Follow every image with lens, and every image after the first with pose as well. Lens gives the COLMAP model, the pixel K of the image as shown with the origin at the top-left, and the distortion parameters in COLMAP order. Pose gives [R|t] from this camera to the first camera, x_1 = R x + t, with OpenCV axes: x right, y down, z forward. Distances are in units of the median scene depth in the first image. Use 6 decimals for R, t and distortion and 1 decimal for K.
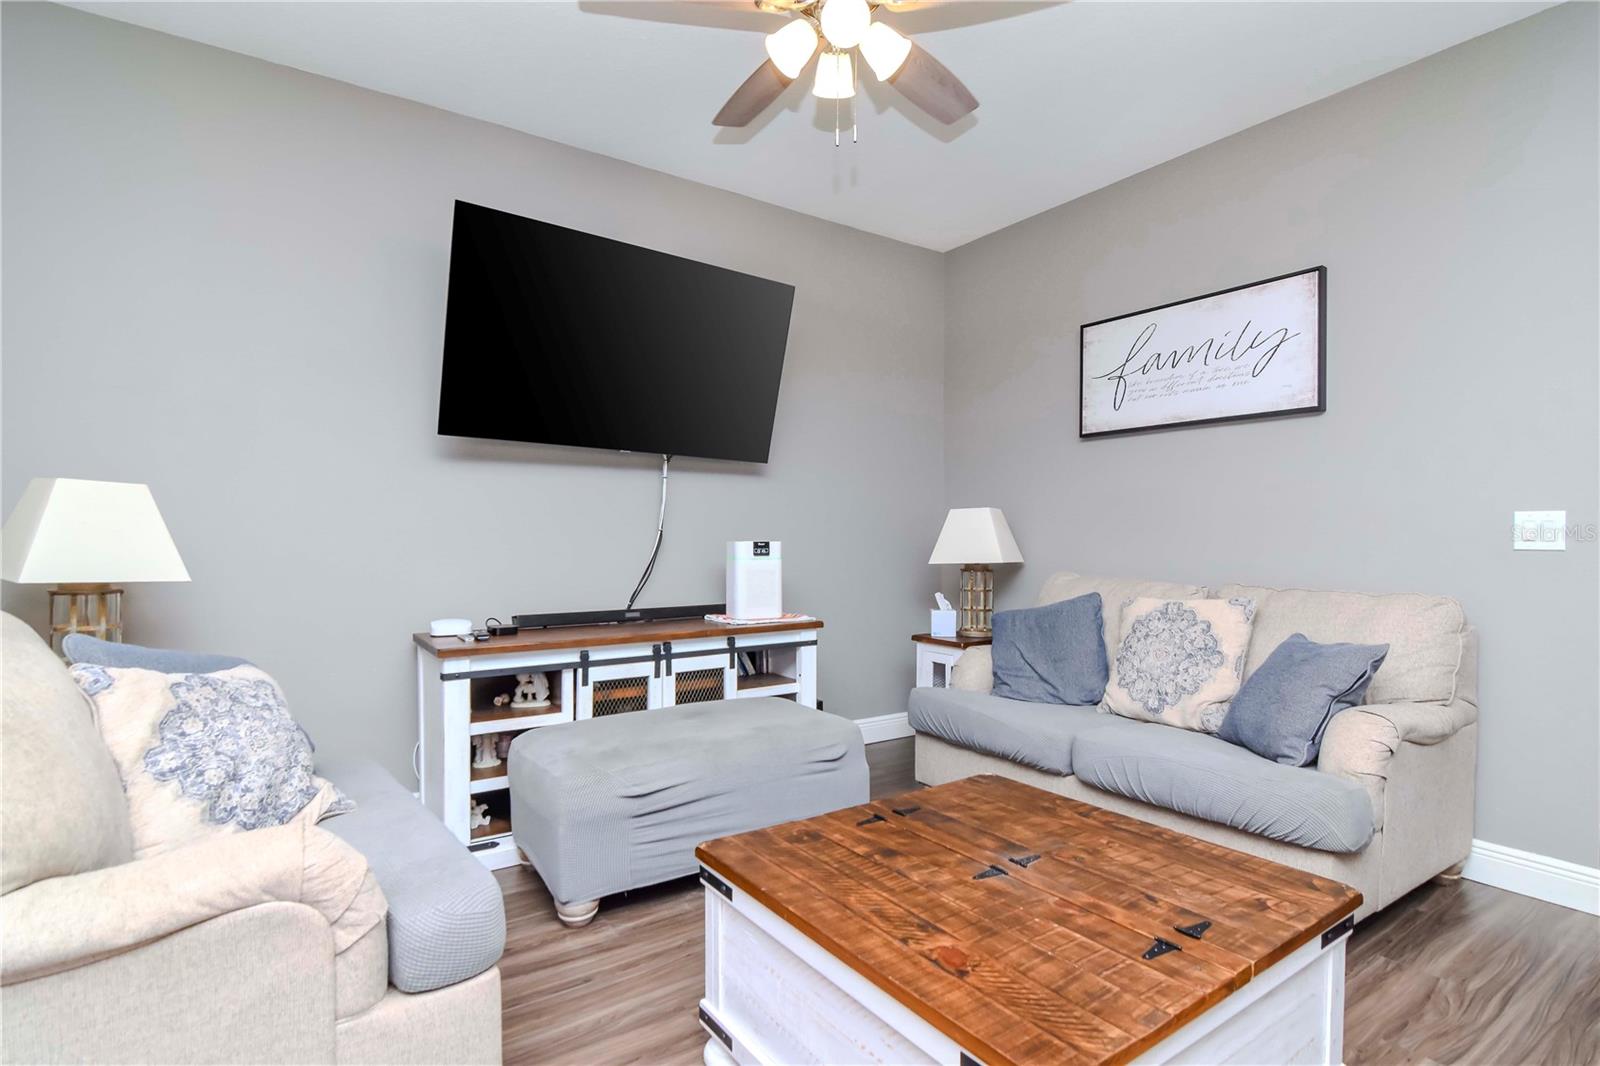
lens RADIAL K [[798.9, 0, 791.3], [0, 798.9, 531.9], [0, 0, 1]] dist [-0.004819, -0.009608]
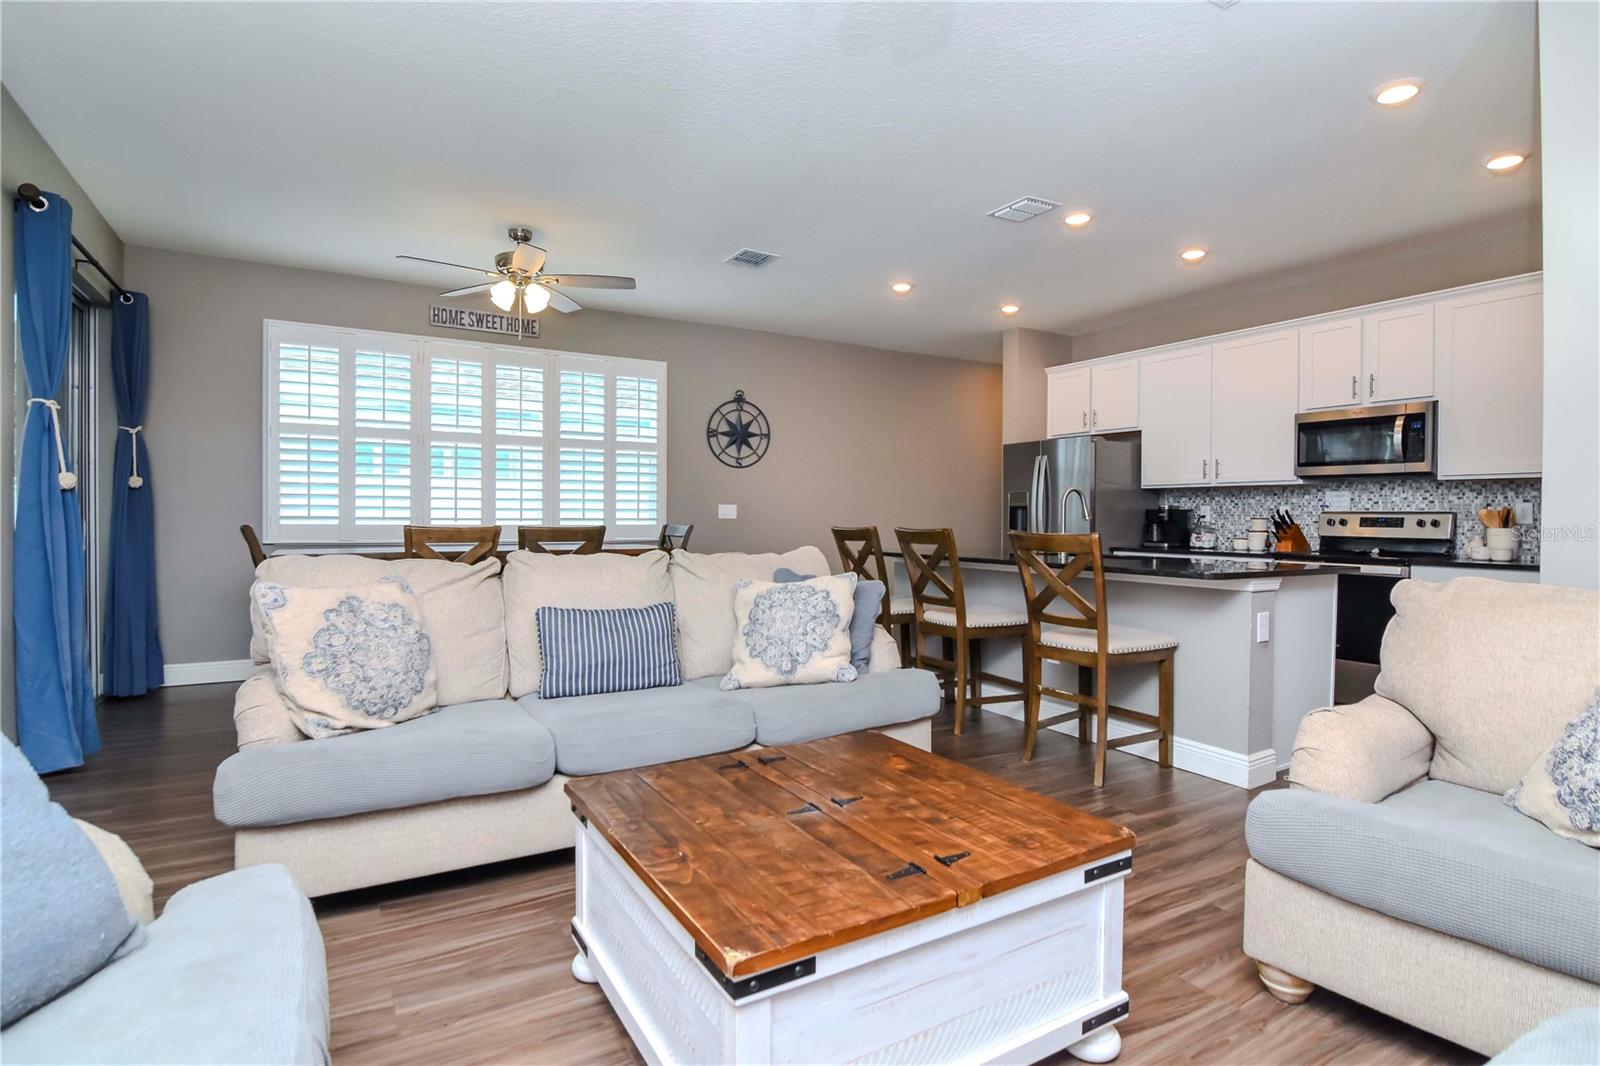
lens RADIAL K [[798.9, 0, 802.0], [0, 798.9, 525.7], [0, 0, 1]] dist [-0.004819, -0.009608]
pose [[-0.998170, -0.011562, 0.059355, 0.136413], [-0.011446, 0.999932, 0.002303, 0.015007], [-0.059378, 0.001619, -0.998234, 1.185157]]
